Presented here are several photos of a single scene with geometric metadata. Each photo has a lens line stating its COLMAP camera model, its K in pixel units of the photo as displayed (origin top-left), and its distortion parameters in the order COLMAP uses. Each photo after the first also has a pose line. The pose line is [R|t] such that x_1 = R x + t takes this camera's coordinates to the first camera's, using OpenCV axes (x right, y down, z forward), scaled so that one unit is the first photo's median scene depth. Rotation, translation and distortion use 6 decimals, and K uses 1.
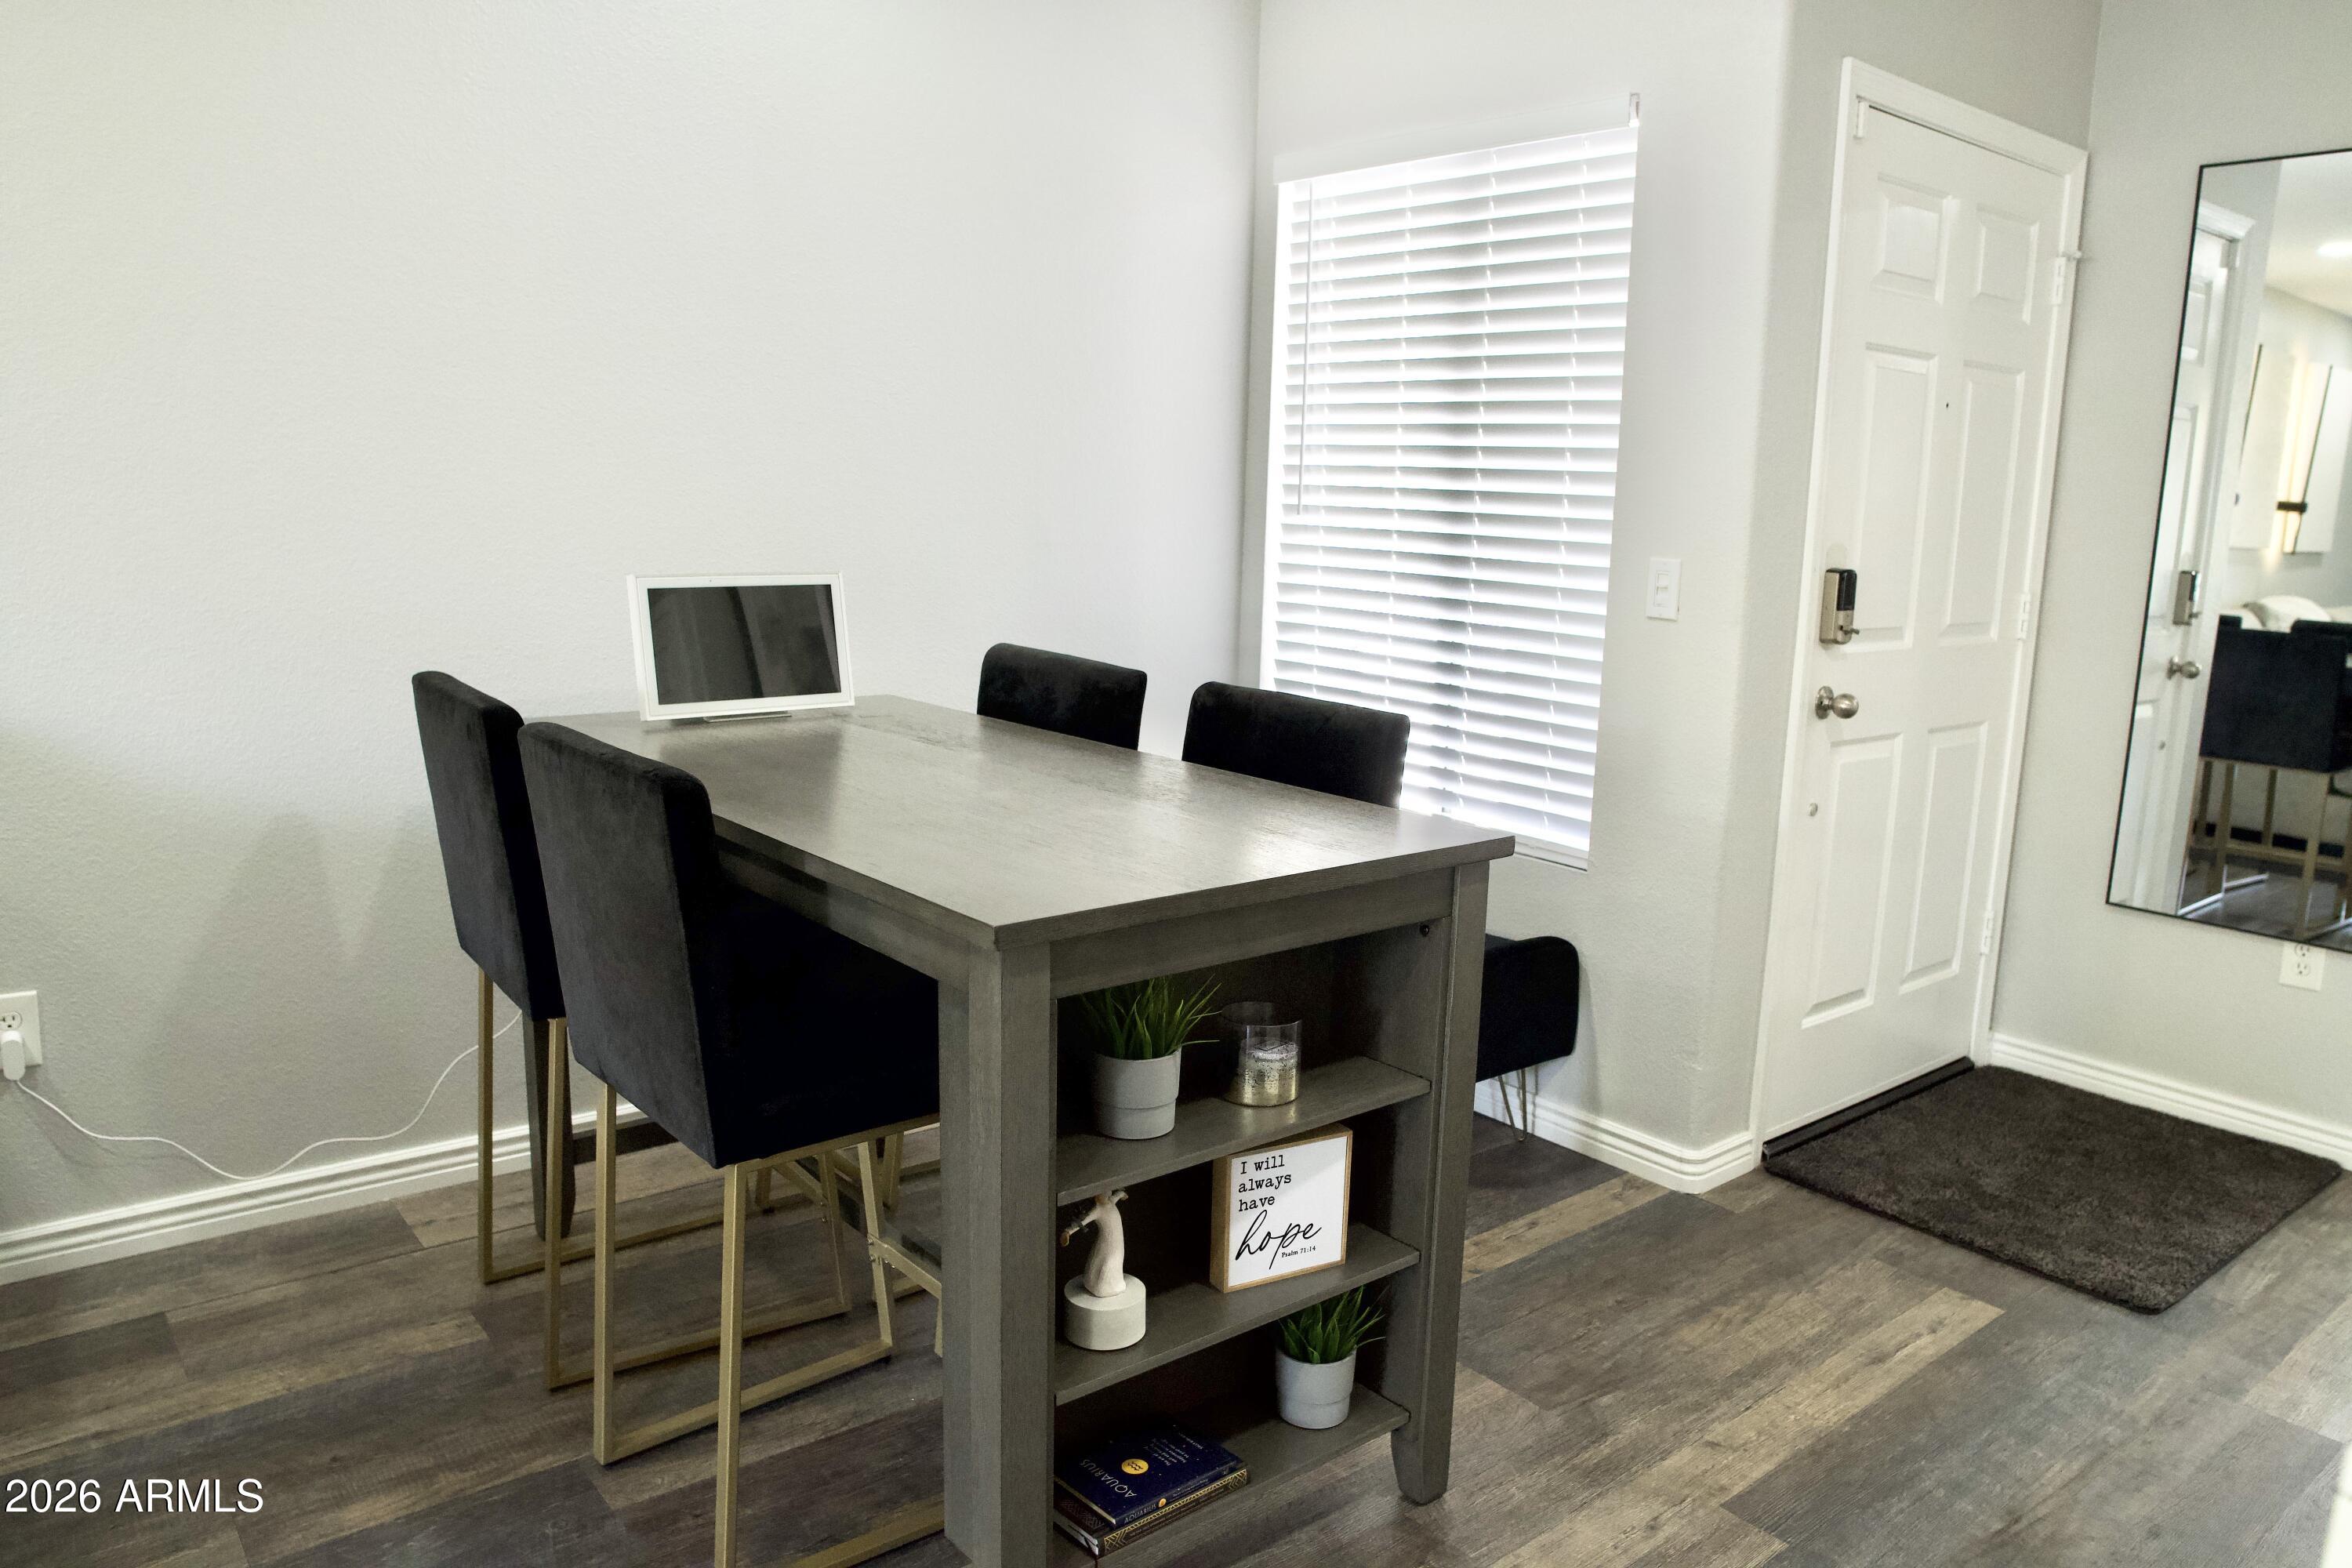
lens RADIAL K [[1647.5, 0, 1175.8], [0, 1647.5, 790.0], [0, 0, 1]] dist [-0.115539, 0.075813]
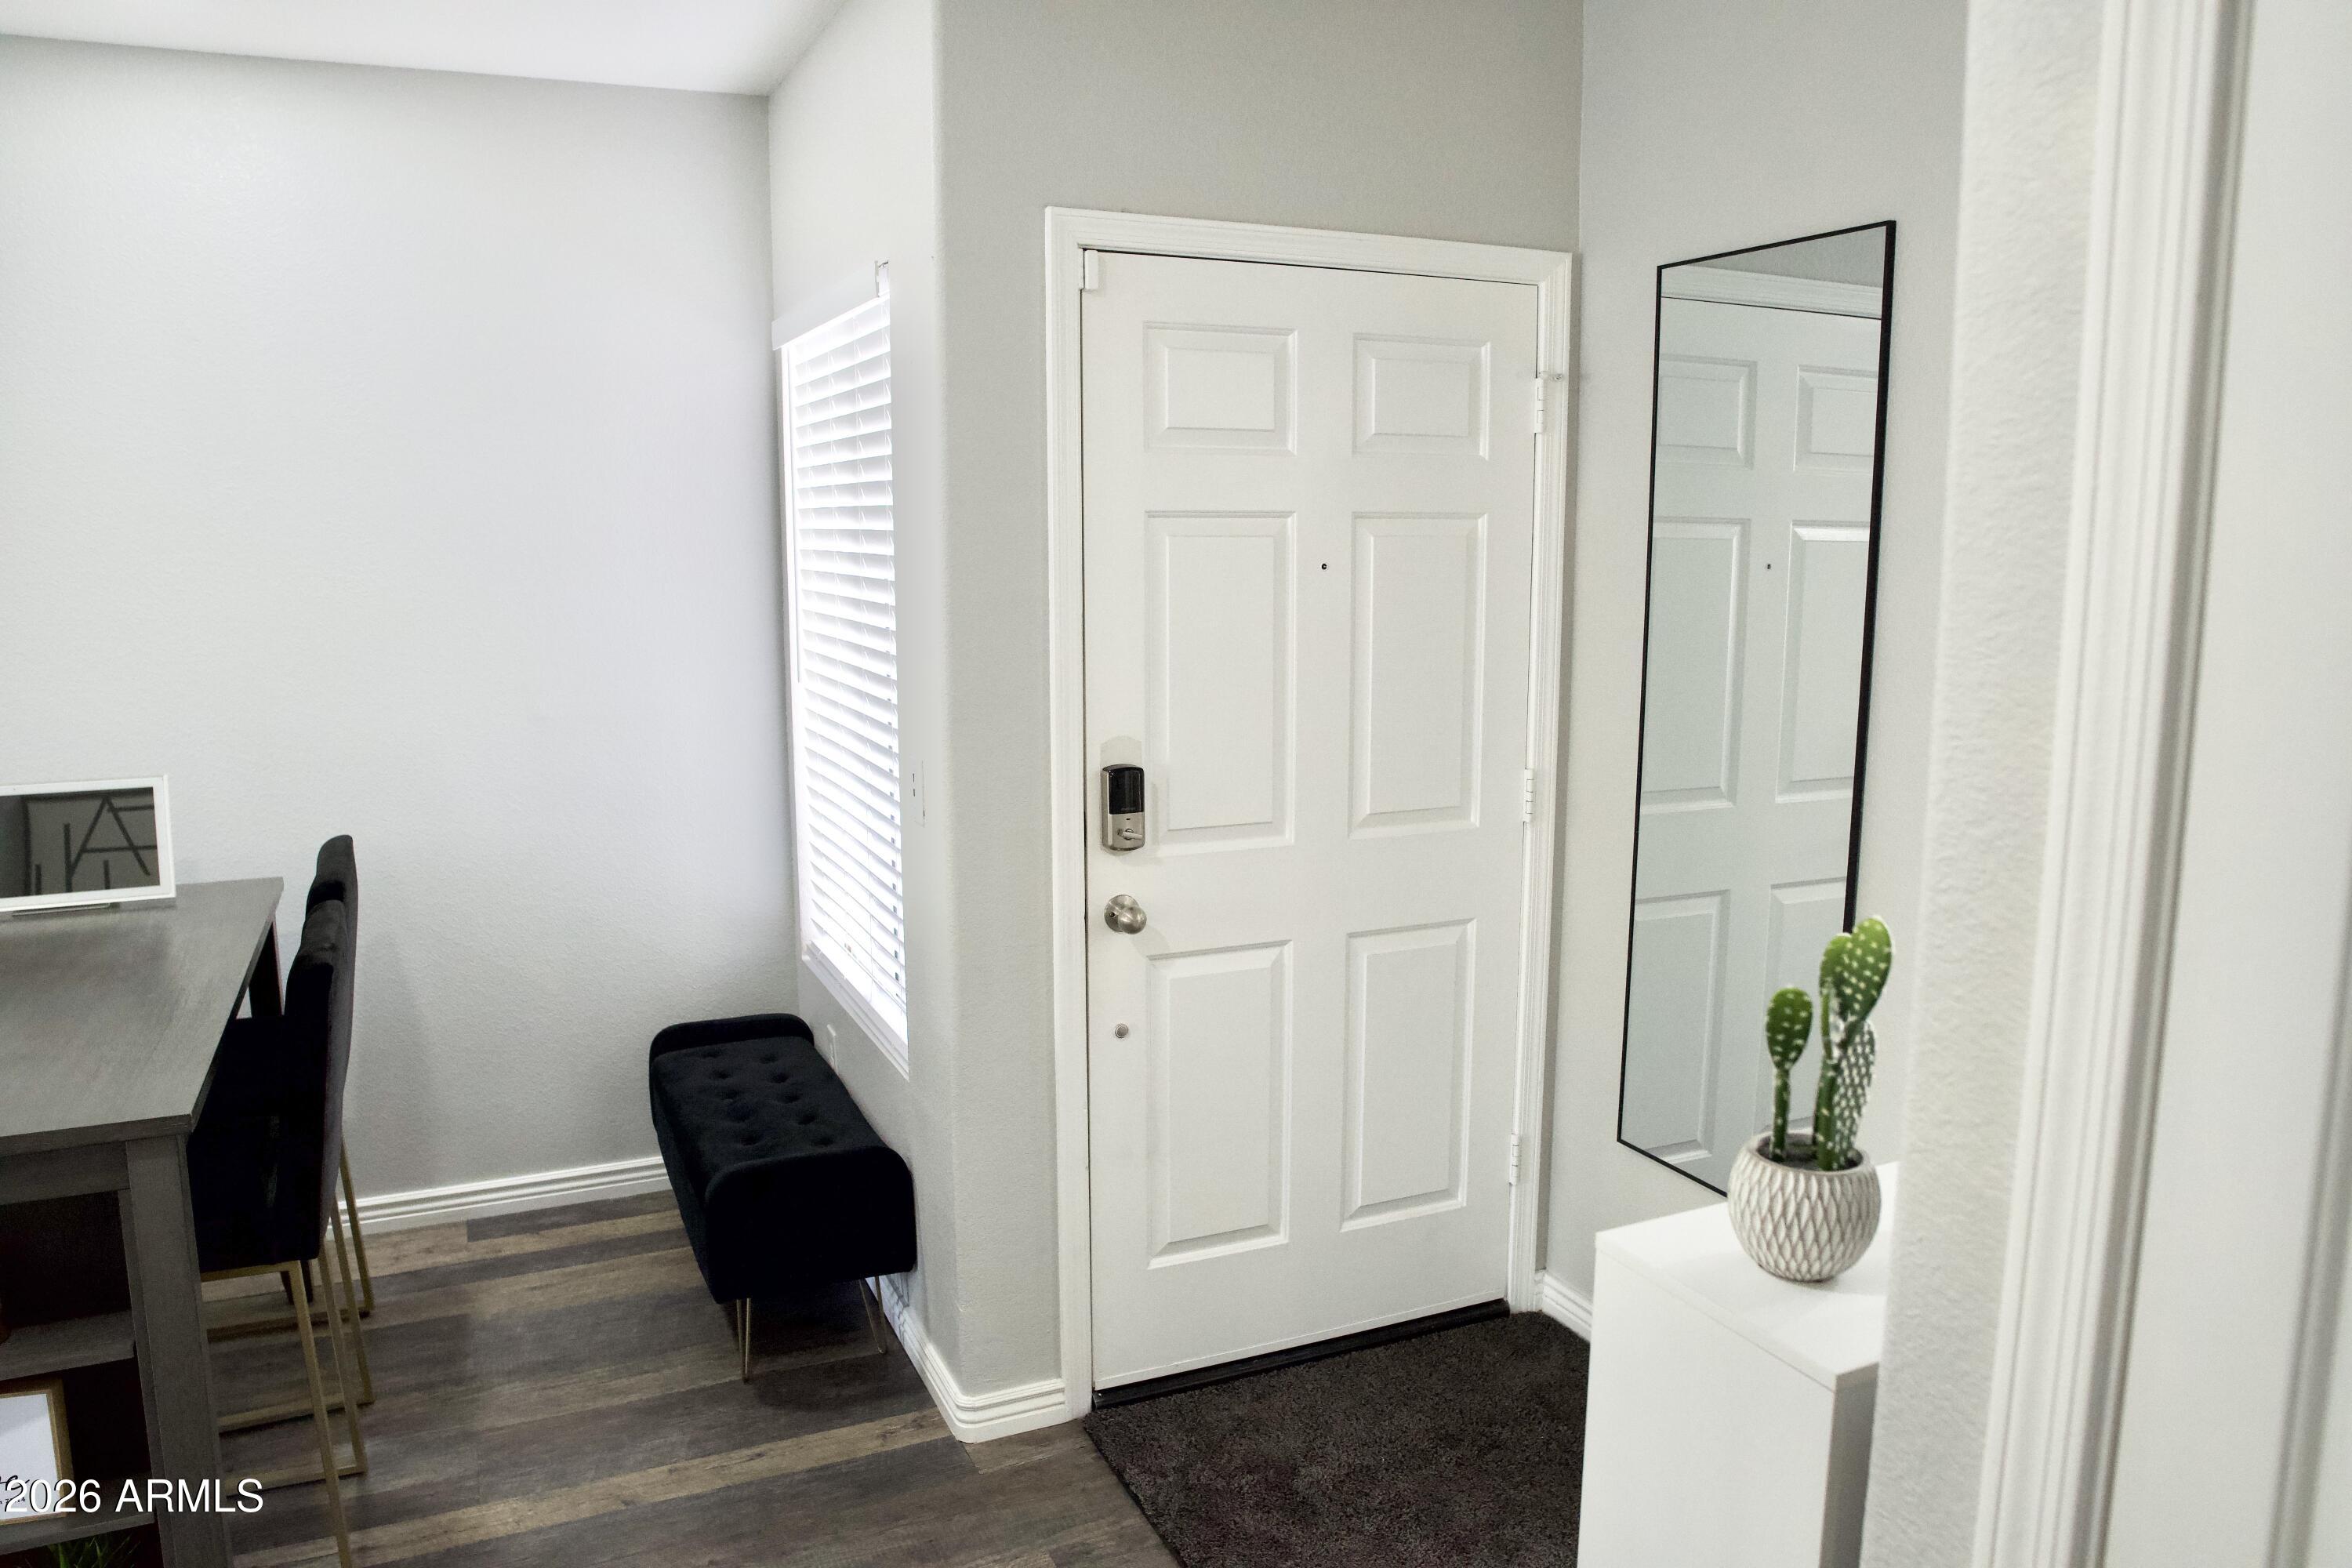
lens RADIAL K [[1647.5, 0, 1175.8], [0, 1647.5, 790.0], [0, 0, 1]] dist [-0.115539, 0.075813]
pose [[0.967002, 0.012375, -0.254469, 0.643327], [-0.019094, 0.999531, -0.023948, -0.098338], [0.254053, 0.028016, 0.966785, 0.126764]]
